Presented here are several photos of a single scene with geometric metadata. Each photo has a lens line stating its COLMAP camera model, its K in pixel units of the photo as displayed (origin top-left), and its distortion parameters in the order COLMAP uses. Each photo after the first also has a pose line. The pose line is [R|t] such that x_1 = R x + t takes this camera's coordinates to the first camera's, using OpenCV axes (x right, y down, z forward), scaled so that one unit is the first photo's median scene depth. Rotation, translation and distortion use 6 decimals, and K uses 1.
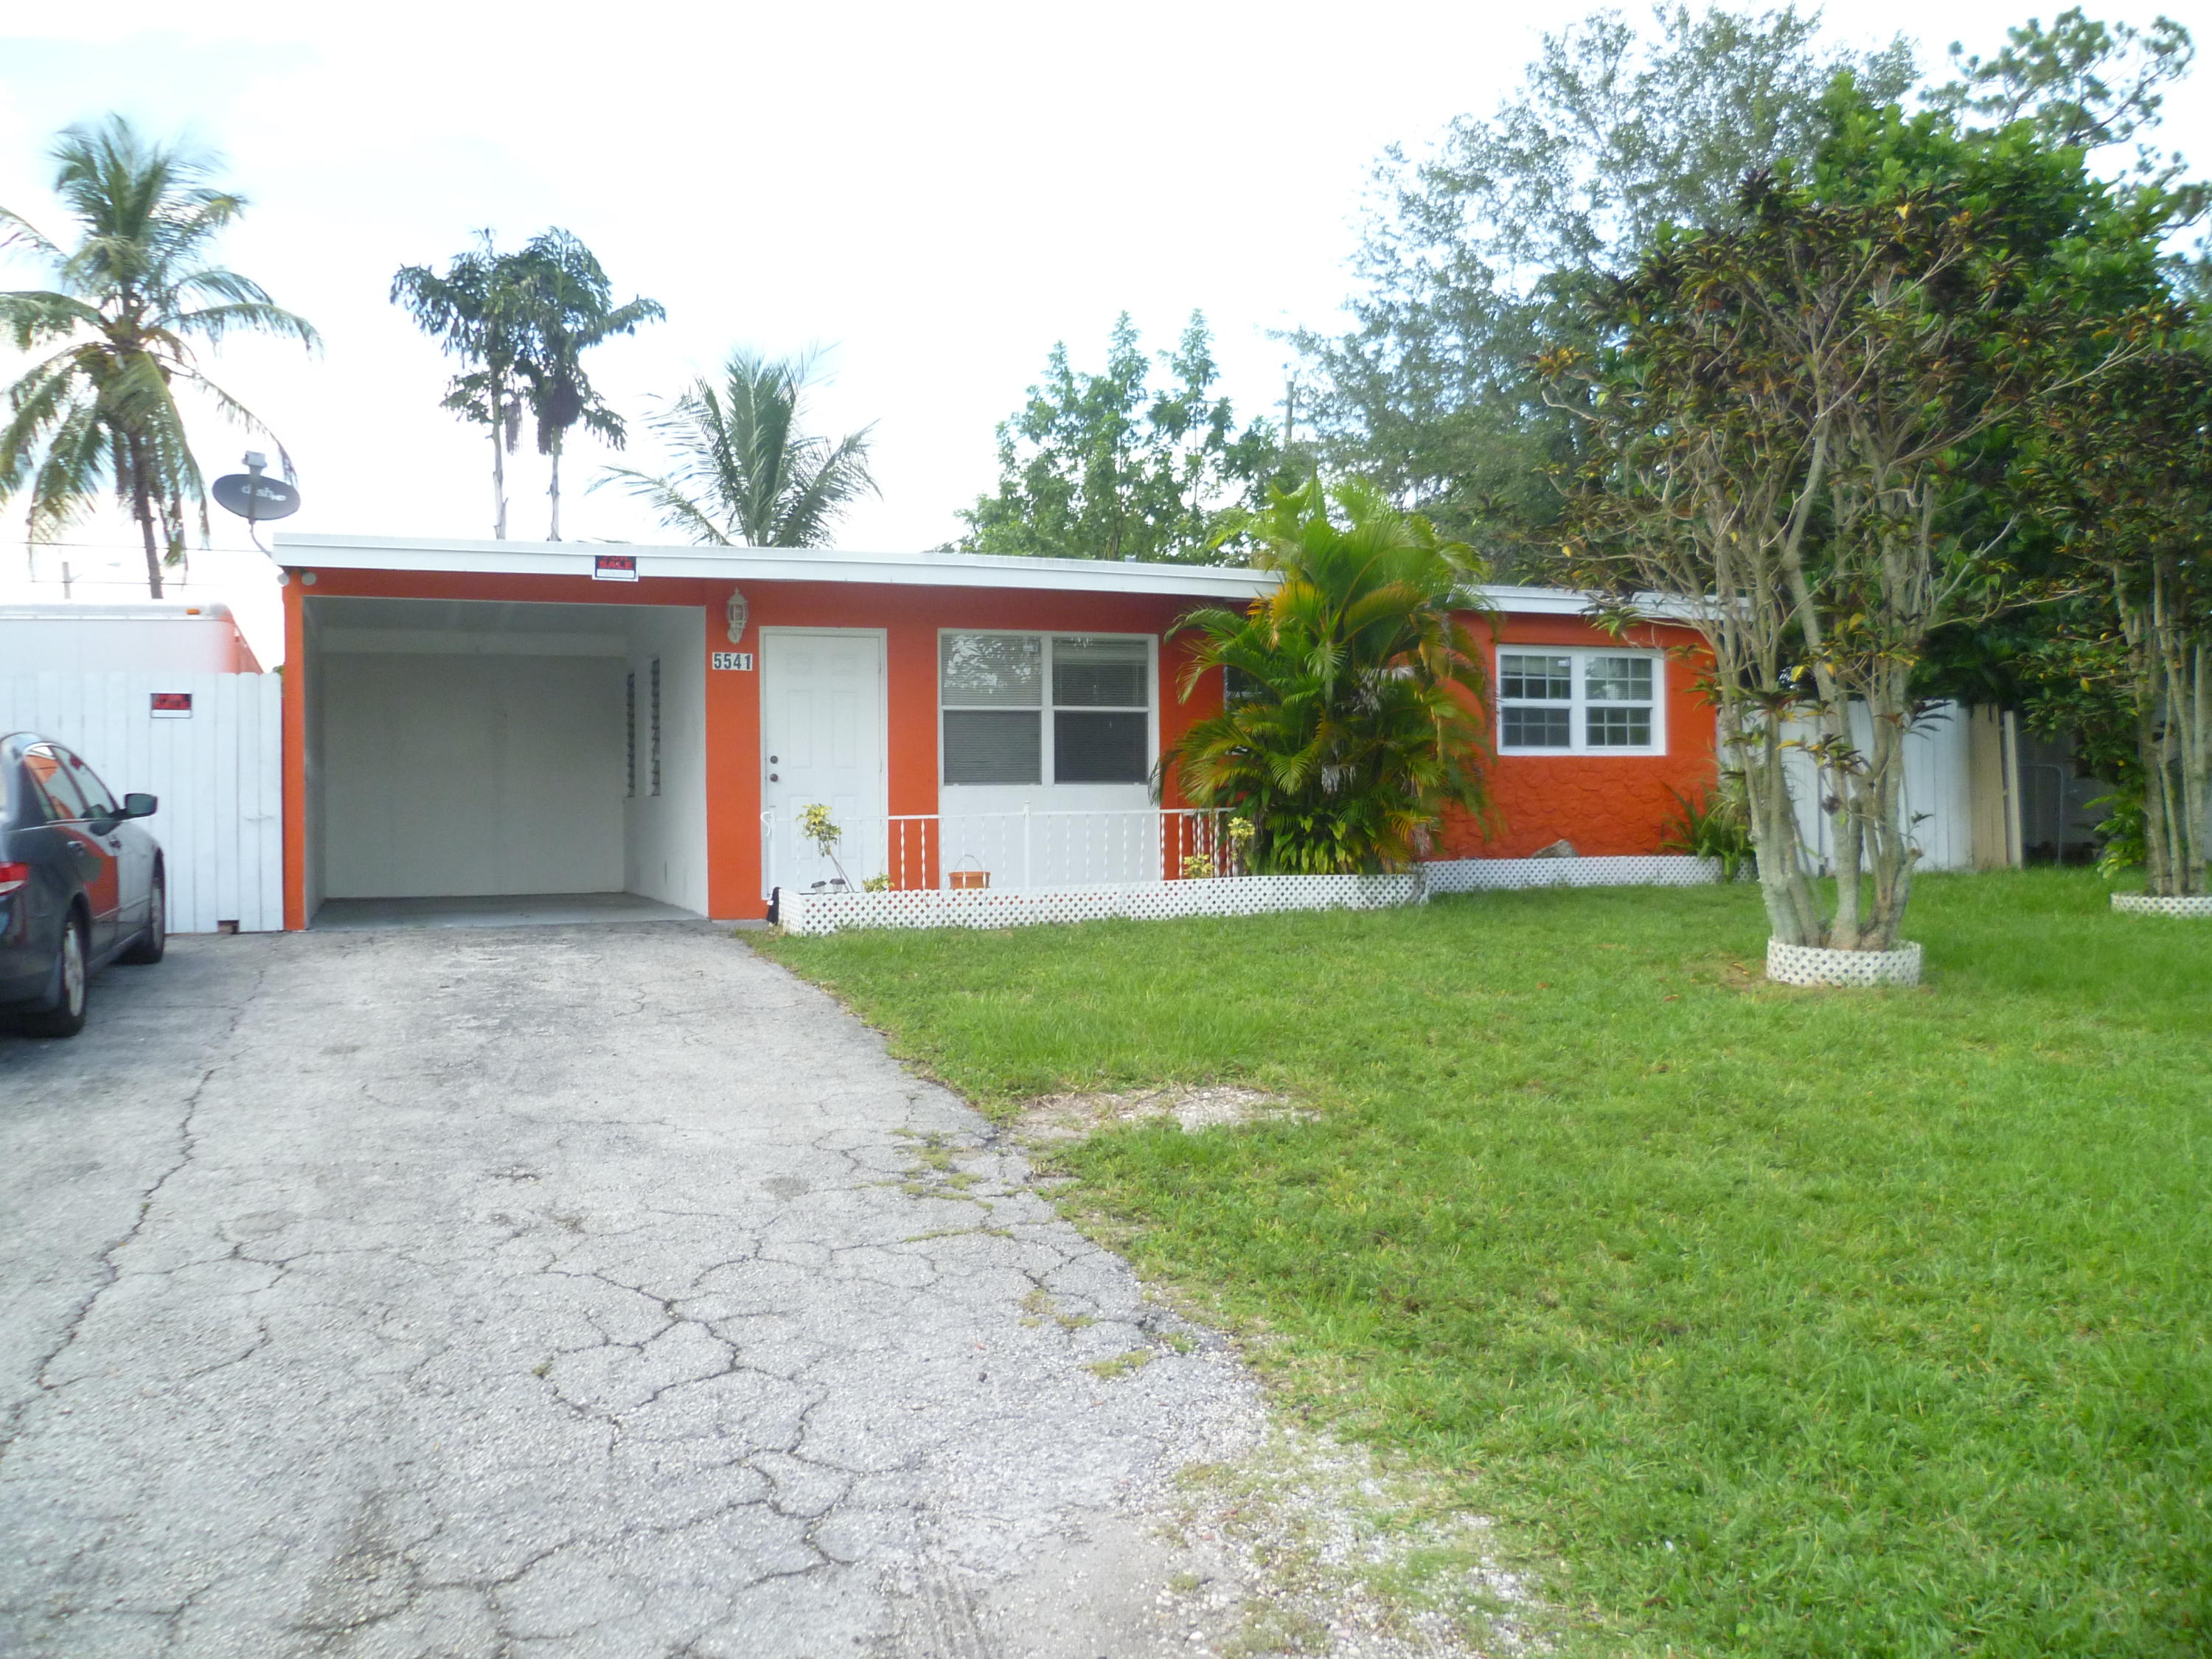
lens RADIAL K [[1811.1, 0, 1106.3], [0, 1811.1, 850.3], [0, 0, 1]] dist [-0.095797, 0.034055]
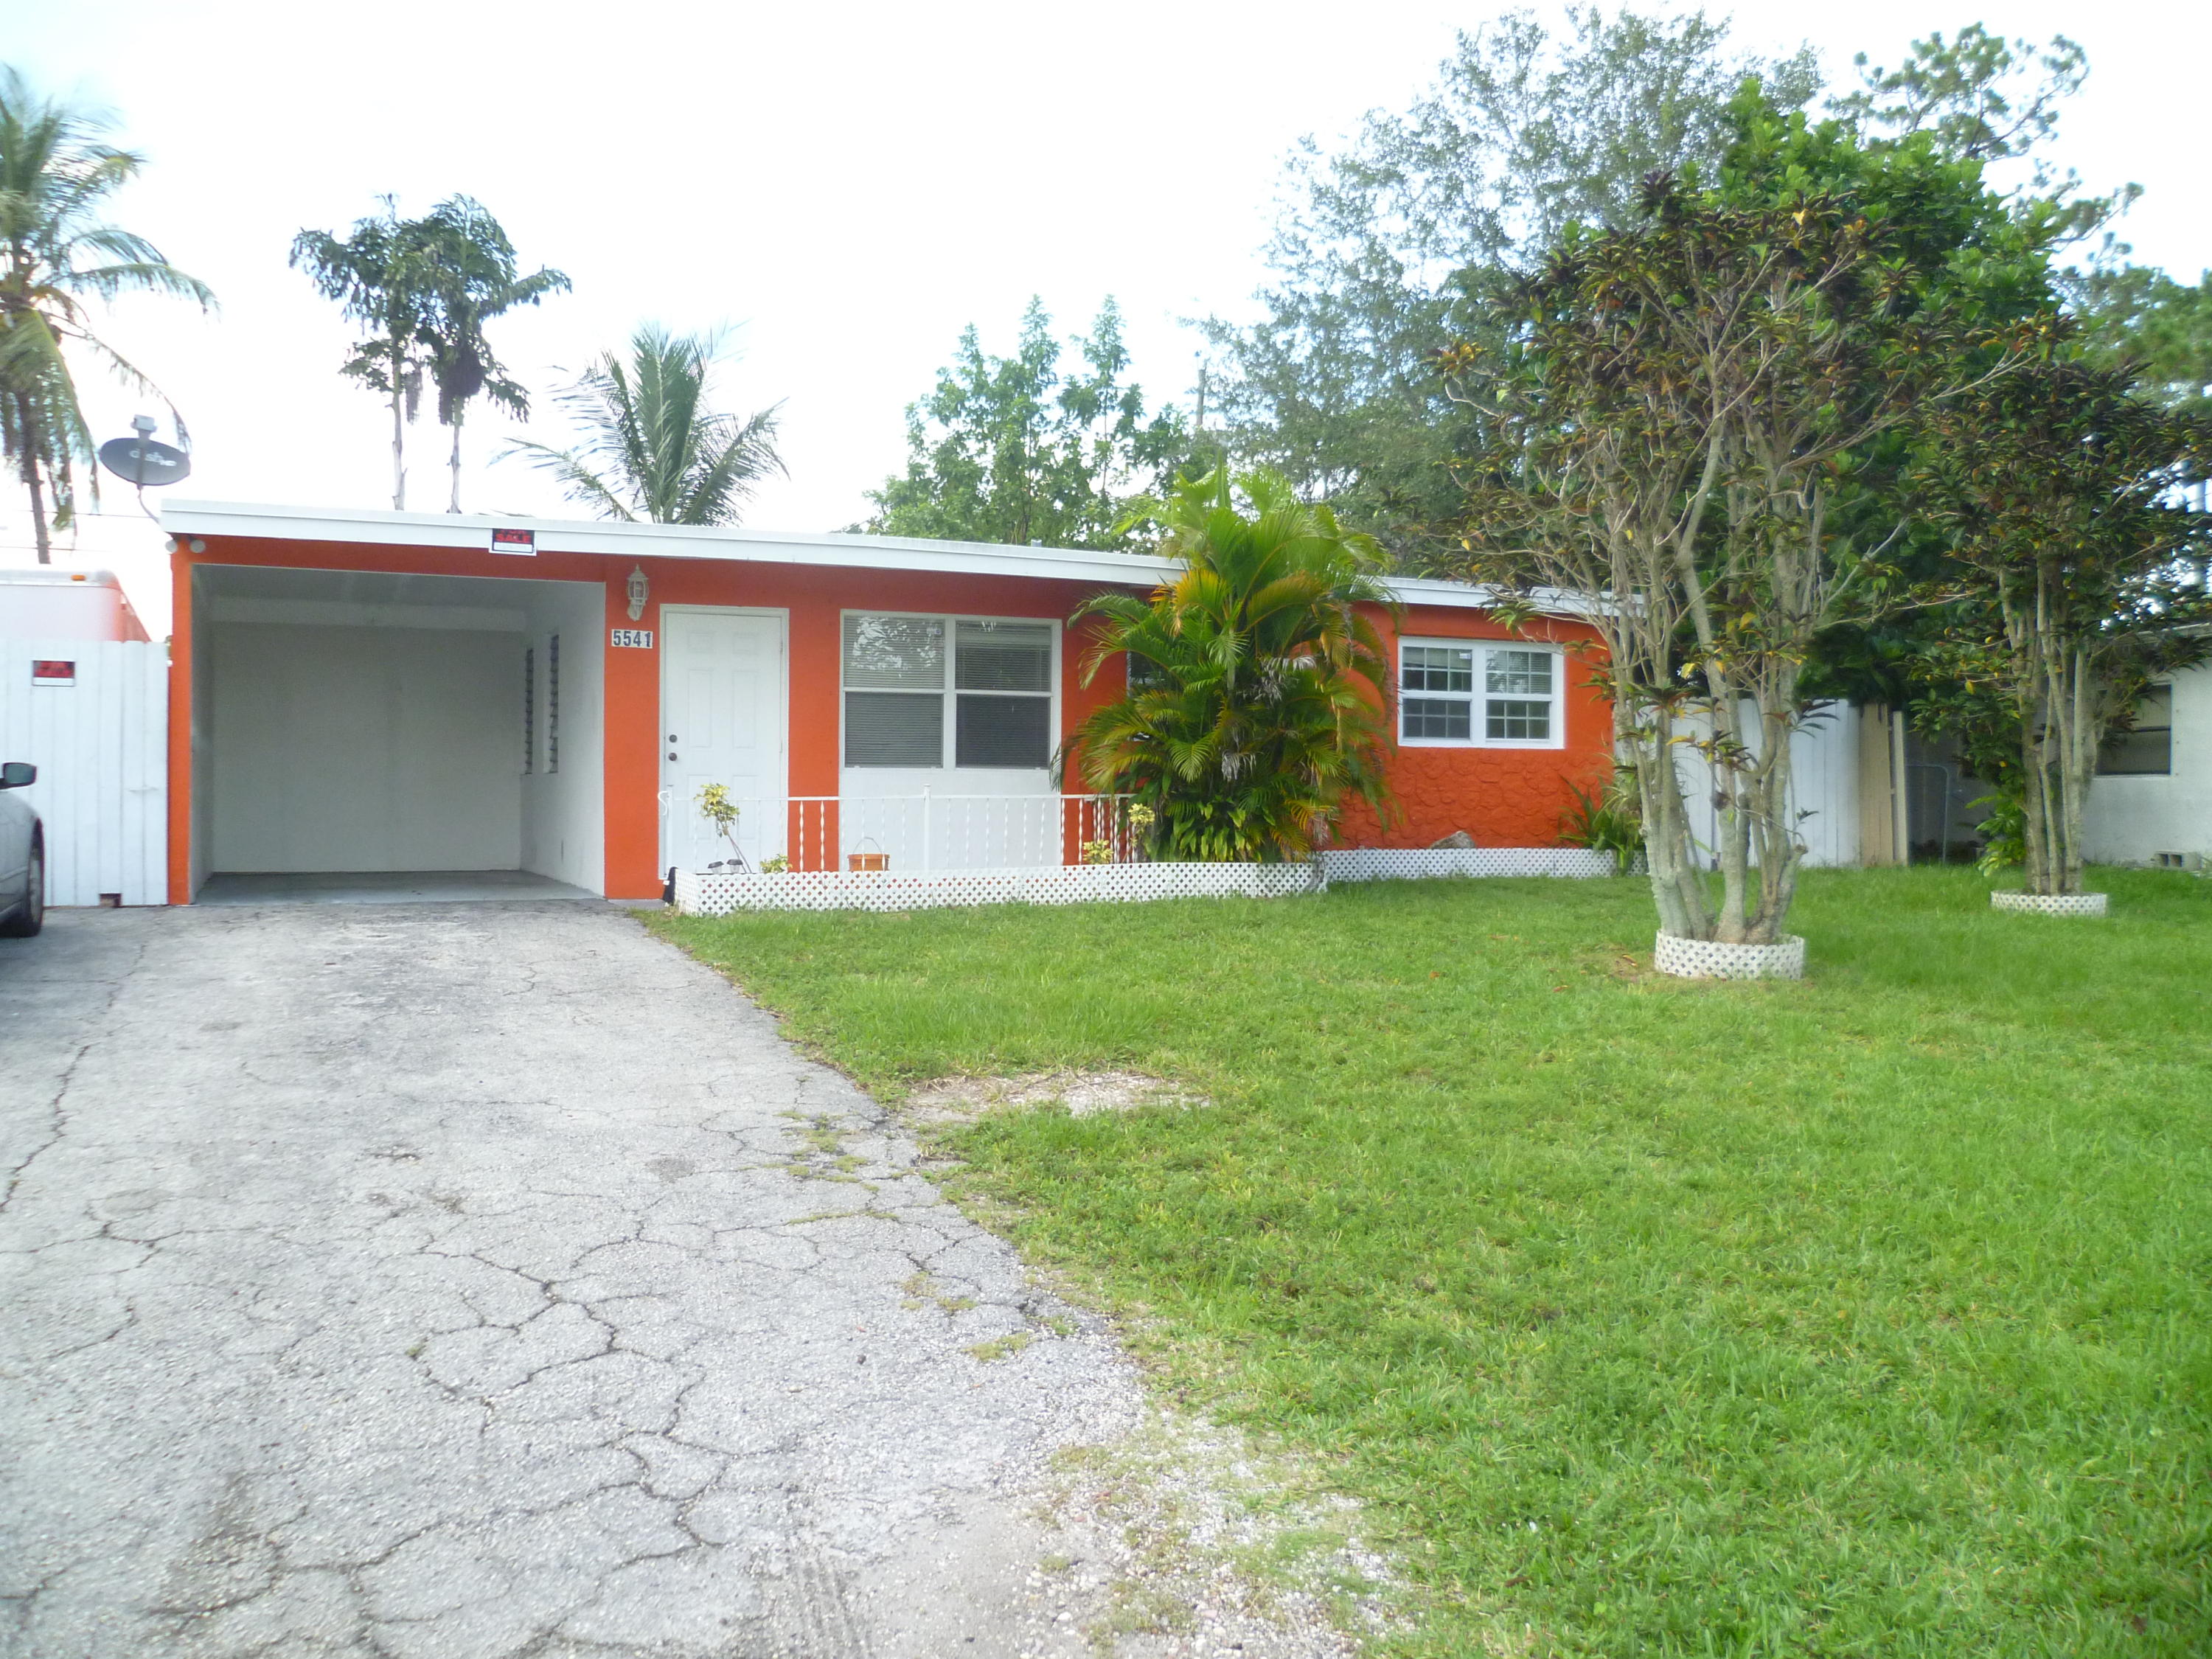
lens RADIAL K [[1811.1, 0, 1106.3], [0, 1811.1, 848.6], [0, 0, 1]] dist [-0.095797, 0.034055]
pose [[0.998575, 0.014063, 0.051477, 0.003529], [-0.014430, 0.999873, 0.006747, 0.000177], [-0.051376, -0.007480, 0.998651, -0.000503]]
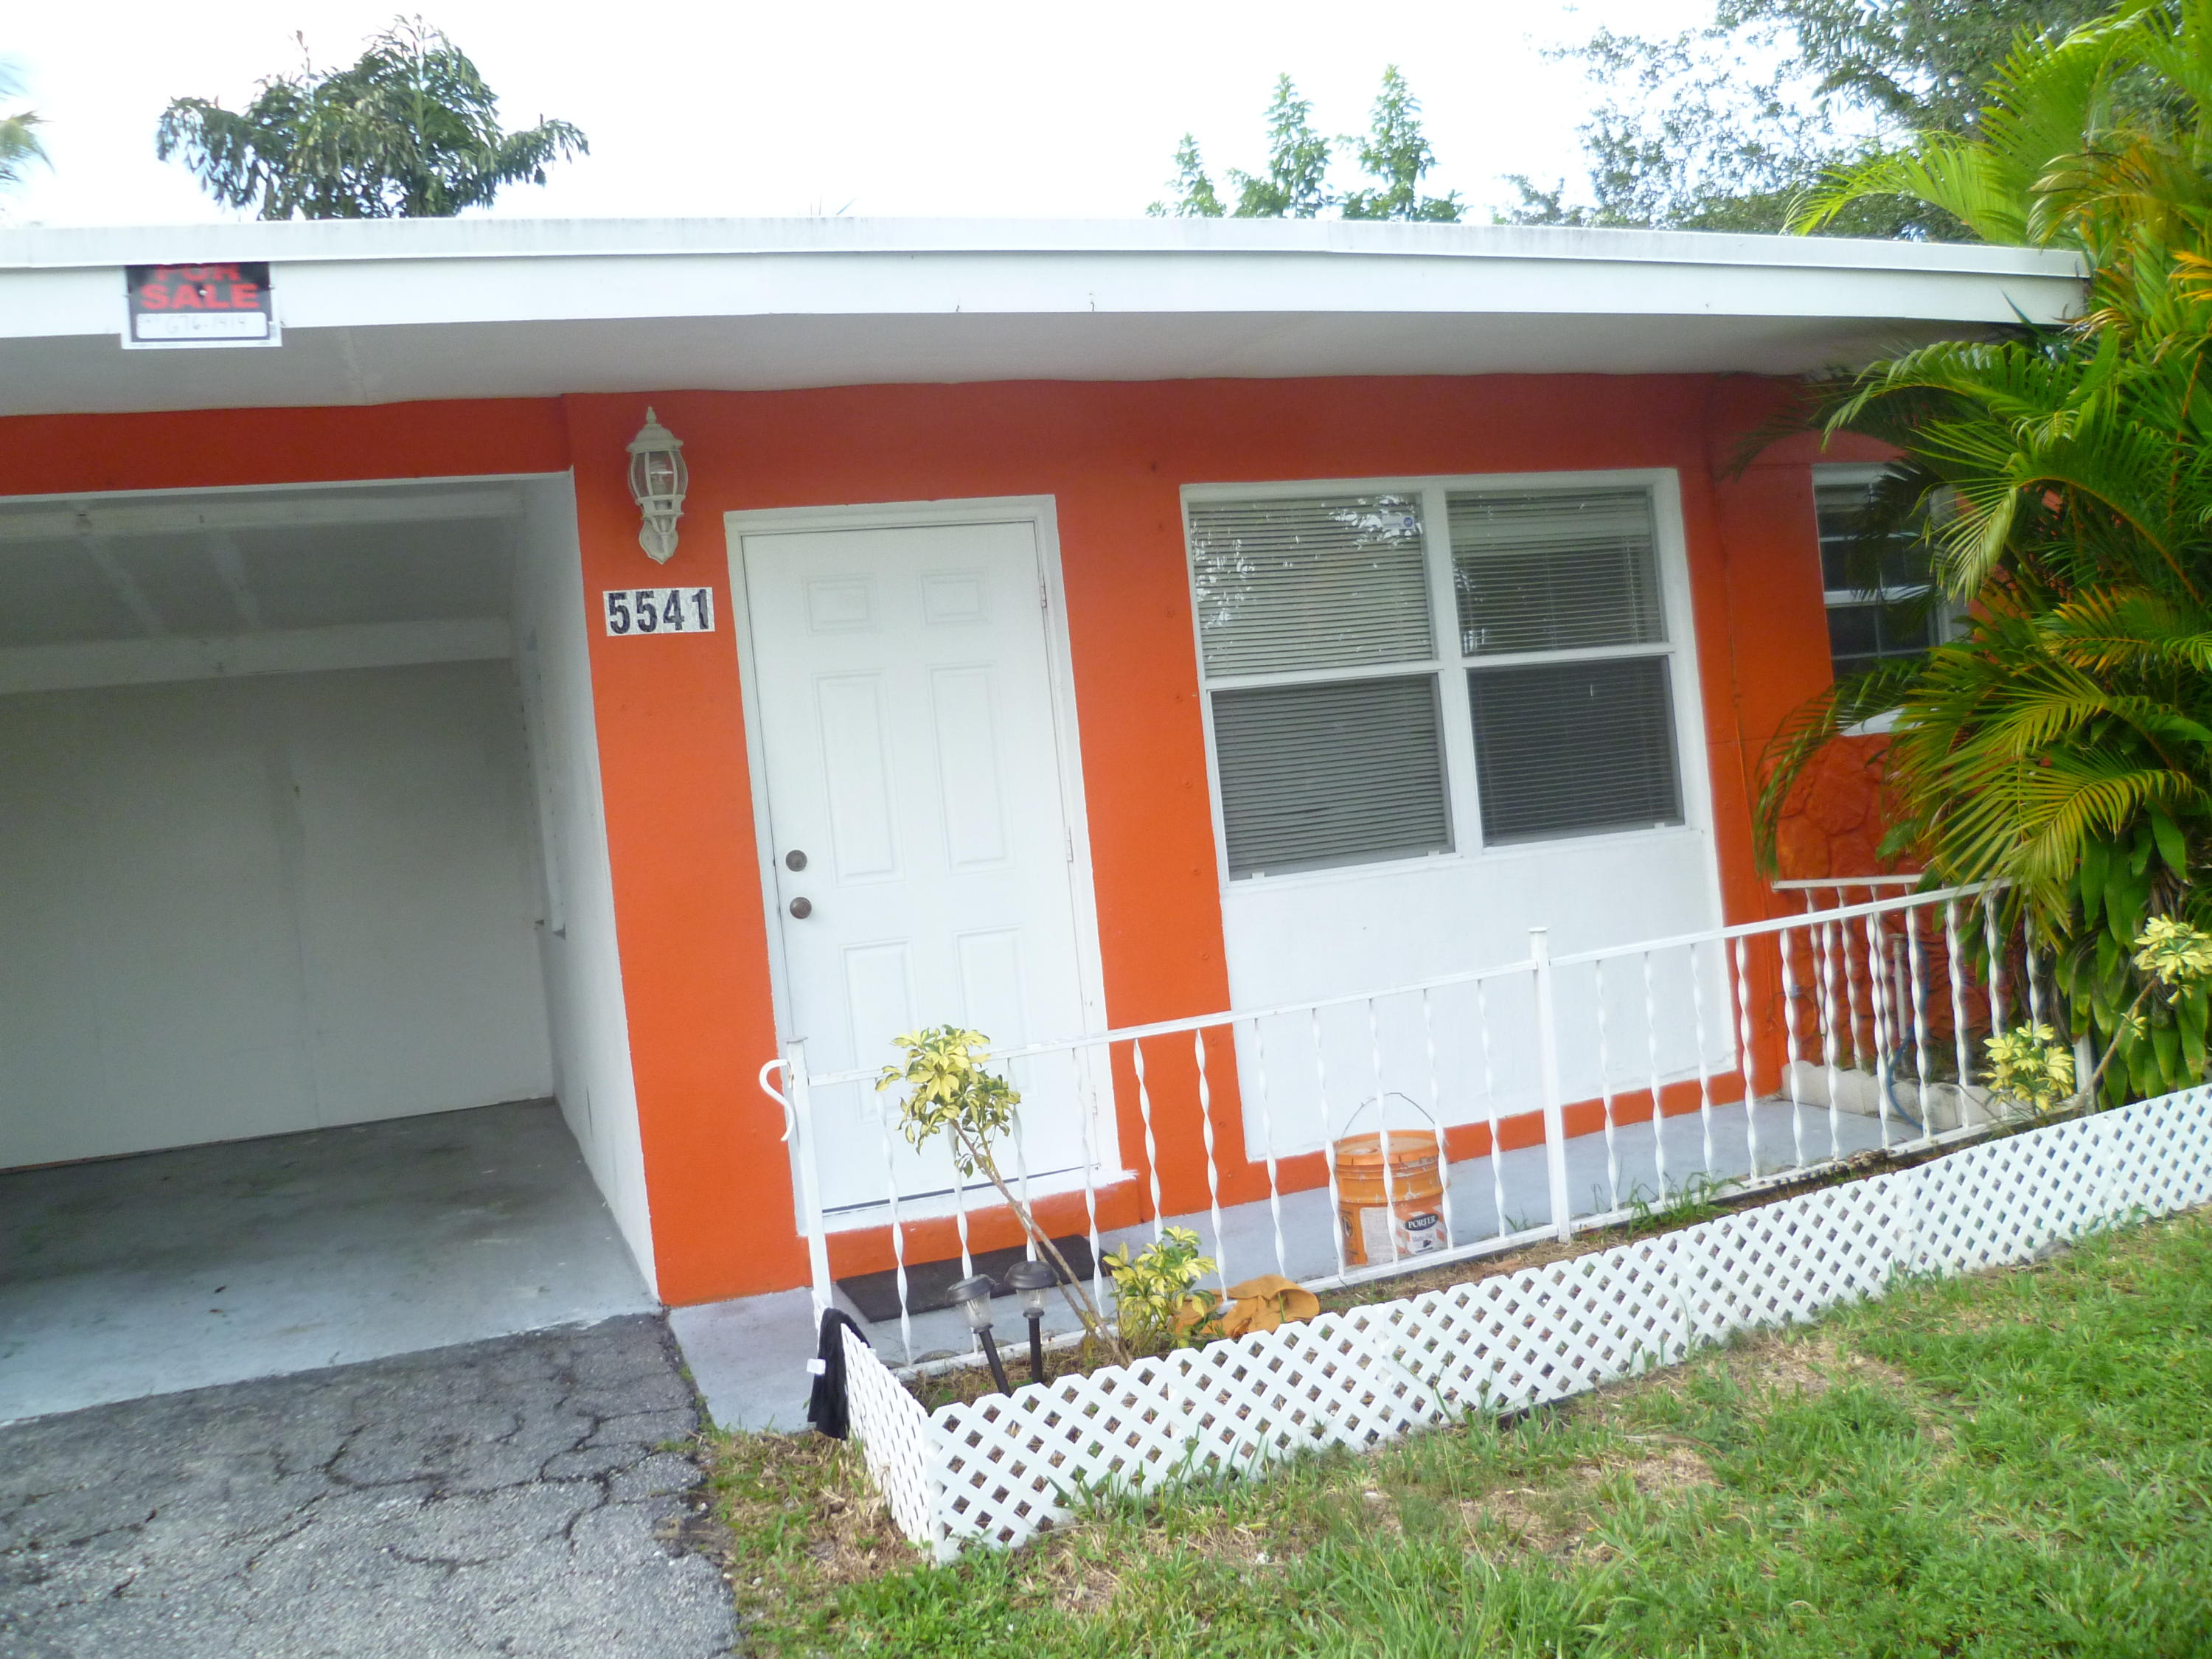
lens RADIAL K [[1811.1, 0, 1103.8], [0, 1811.1, 837.6], [0, 0, 1]] dist [-0.095797, 0.034055]
pose [[0.995179, -0.092504, -0.032595, -0.106554], [0.092394, 0.995711, -0.004859, -0.047072], [0.032905, 0.001824, 0.999457, 0.620930]]
